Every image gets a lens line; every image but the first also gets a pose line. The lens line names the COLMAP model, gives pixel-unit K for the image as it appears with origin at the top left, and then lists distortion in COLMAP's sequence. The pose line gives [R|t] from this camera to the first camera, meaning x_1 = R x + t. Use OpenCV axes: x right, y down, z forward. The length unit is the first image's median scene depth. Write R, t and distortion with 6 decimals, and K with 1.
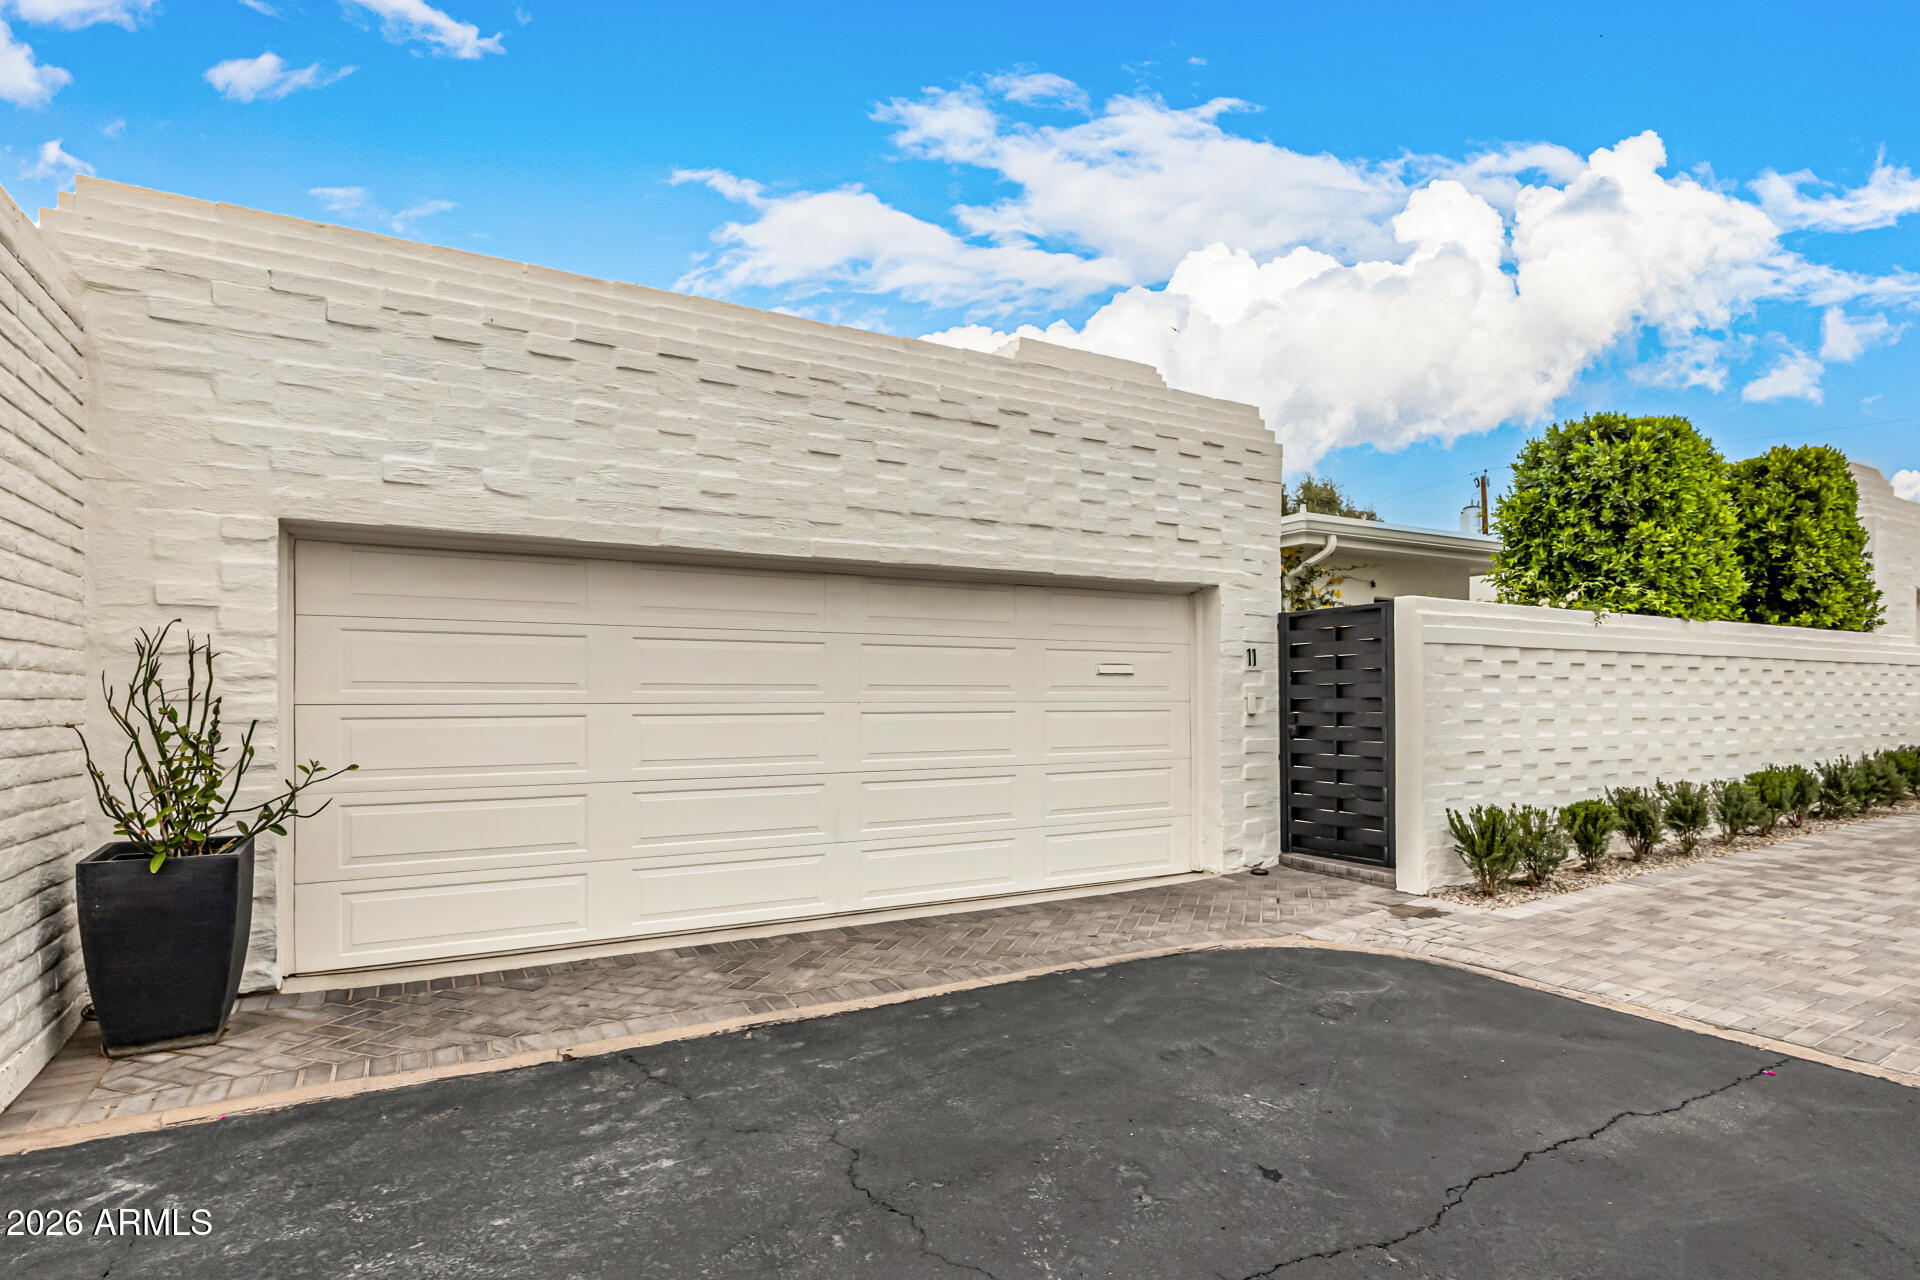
lens RADIAL K [[929.8, 0, 959.9], [0, 929.8, 689.7], [0, 0, 1]] dist [0.000588, -0.000080]
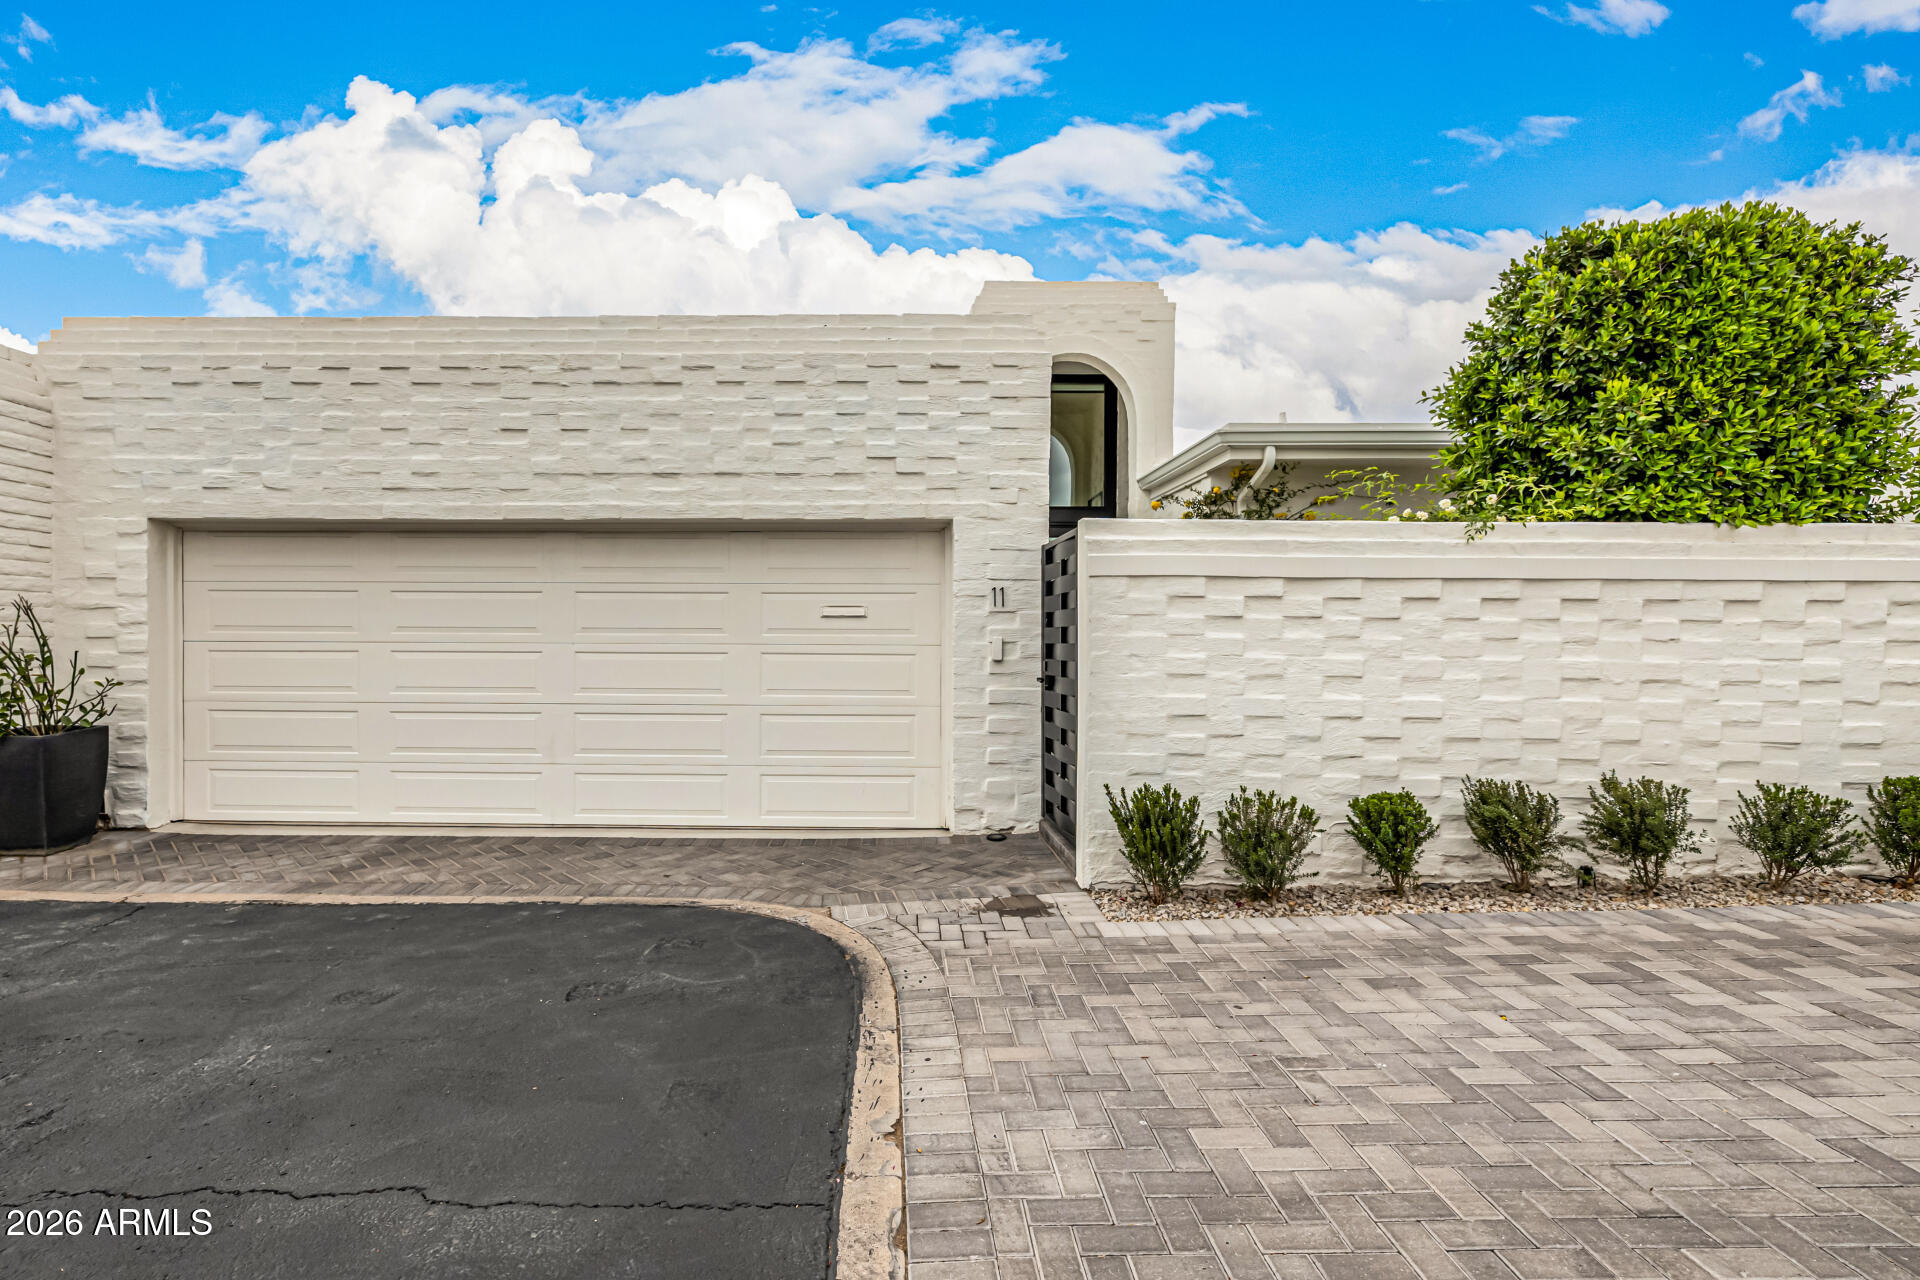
lens RADIAL K [[823.3, 0, 965.8], [0, 823.3, 633.2], [0, 0, 1]] dist [0.001069, -0.000176]
pose [[0.874095, 0.004804, -0.485731, 0.858787], [-0.001881, 0.999977, 0.006504, -0.006158], [0.485751, -0.004771, 0.874084, 0.372052]]
